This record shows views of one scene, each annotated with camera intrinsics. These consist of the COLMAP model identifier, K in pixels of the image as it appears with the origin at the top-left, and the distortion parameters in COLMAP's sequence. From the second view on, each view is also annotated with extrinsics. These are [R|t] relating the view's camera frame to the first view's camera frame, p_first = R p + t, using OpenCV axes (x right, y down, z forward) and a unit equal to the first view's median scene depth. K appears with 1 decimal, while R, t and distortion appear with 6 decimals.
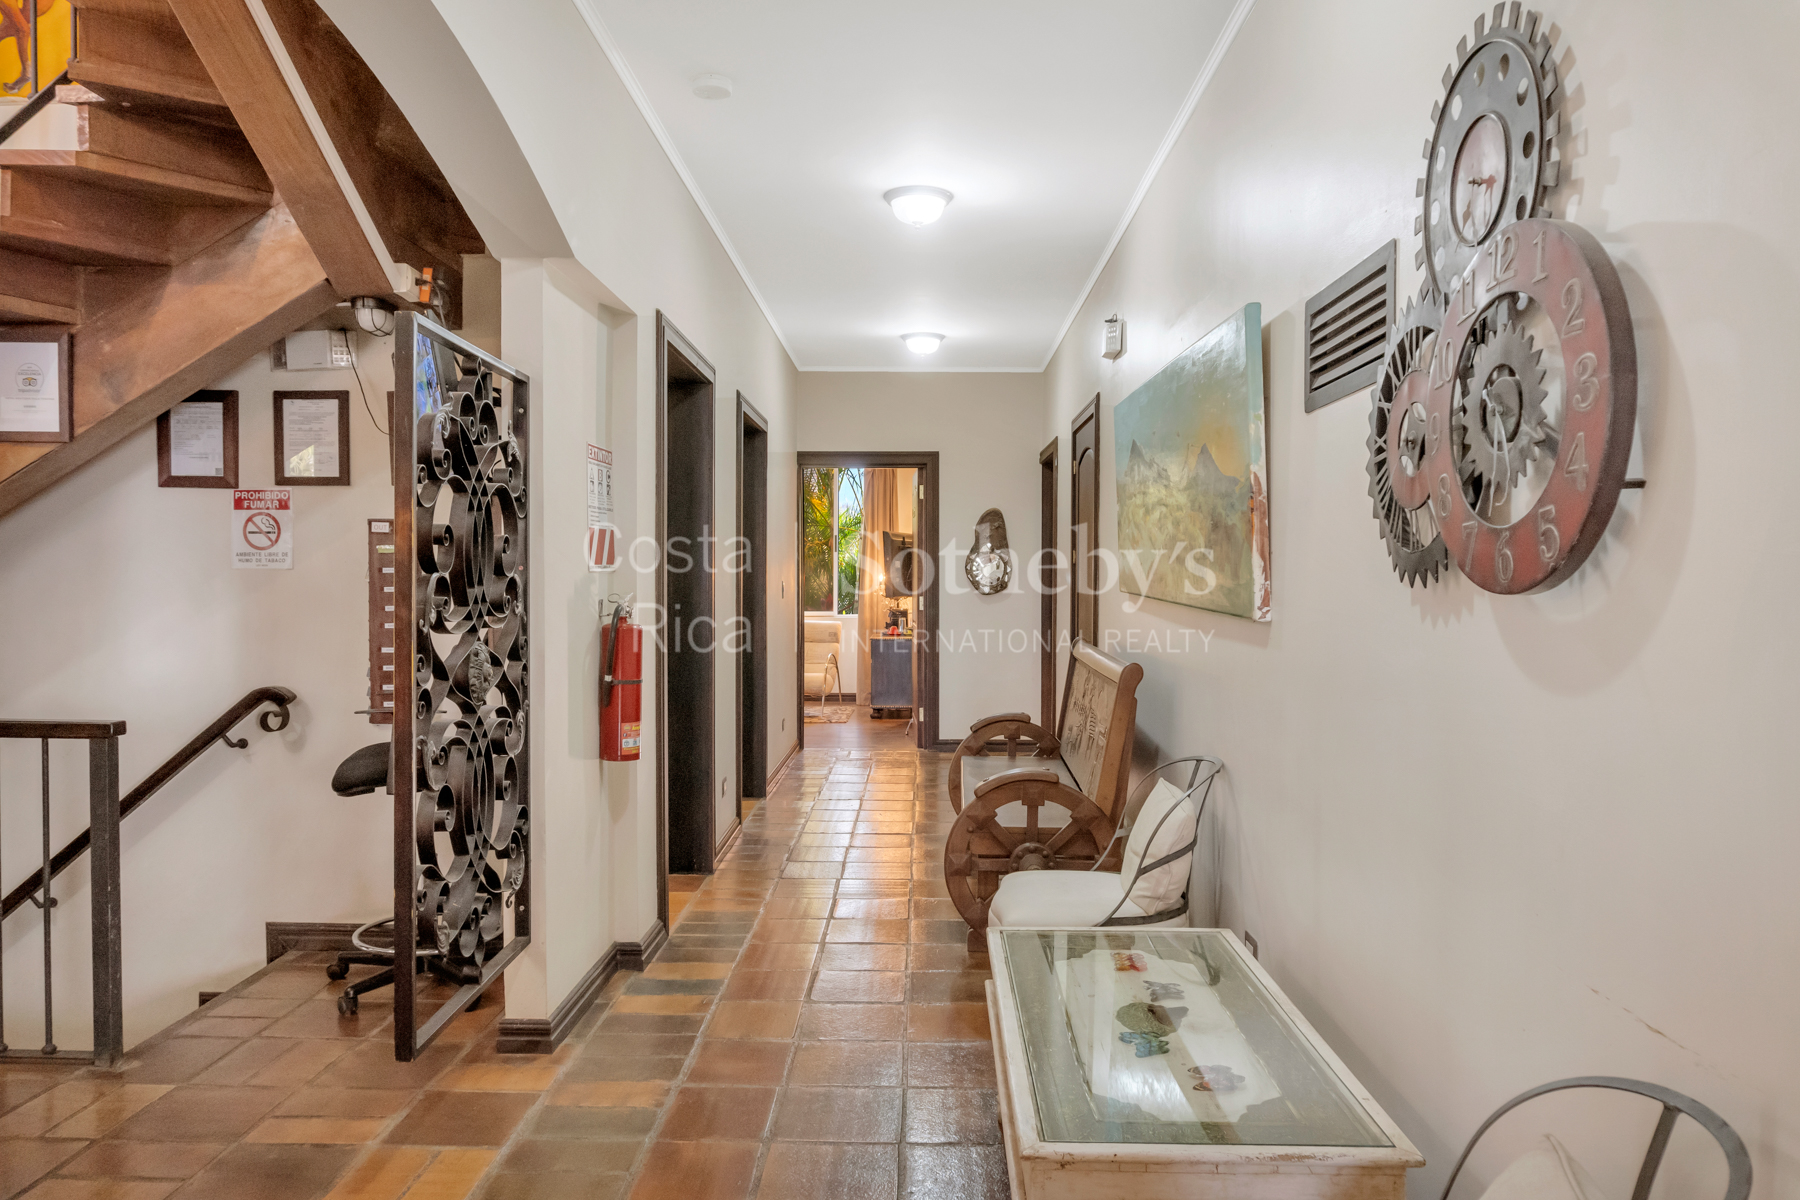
lens RADIAL K [[1241.8, 0, 909.4], [0, 1241.8, 597.1], [0, 0, 1]] dist [-0.021840, -0.003448]
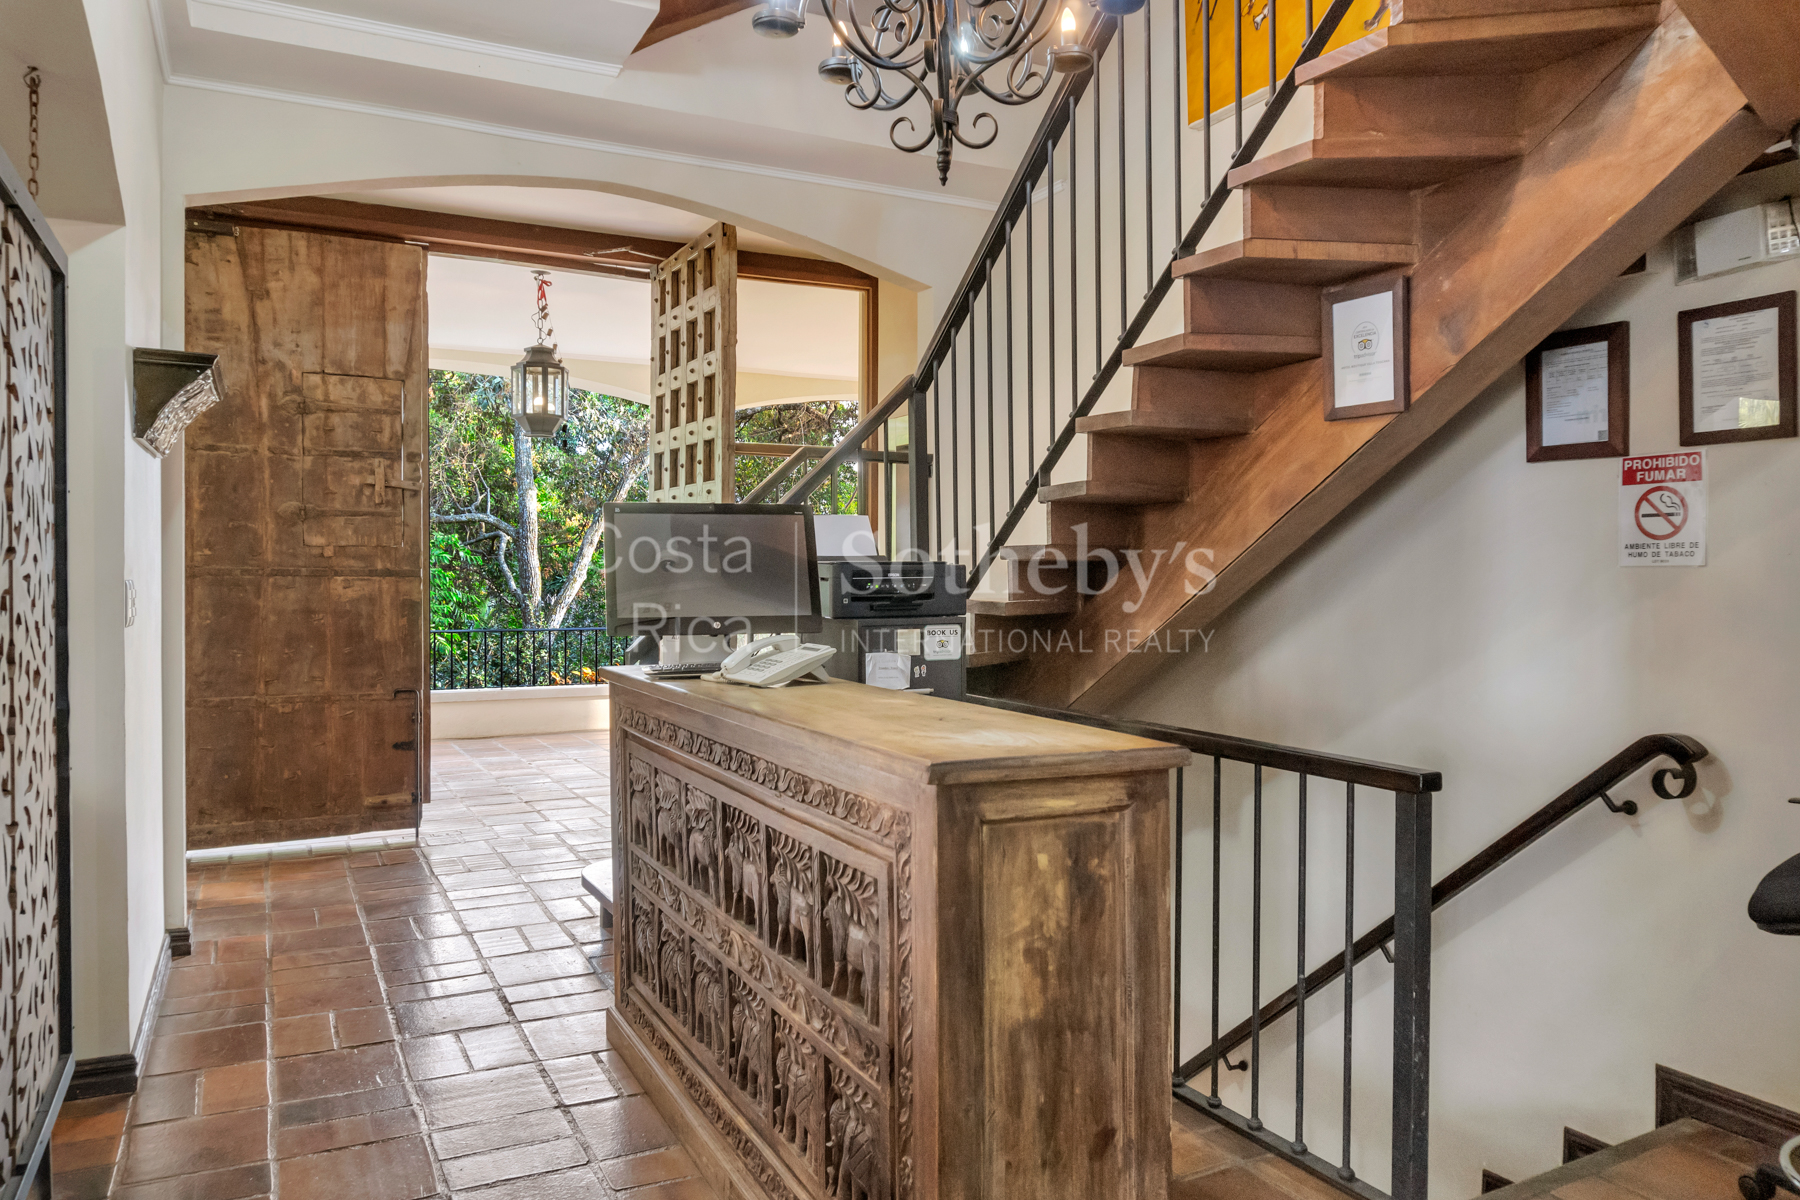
lens RADIAL K [[1241.8, 0, 914.9], [0, 1241.8, 593.7], [0, 0, 1]] dist [-0.021840, -0.003448]
pose [[0.480892, 0.008748, -0.876736, -0.115122], [-0.006513, 0.999958, 0.006405, -0.009077], [0.876756, 0.002630, 0.480929, 0.297164]]
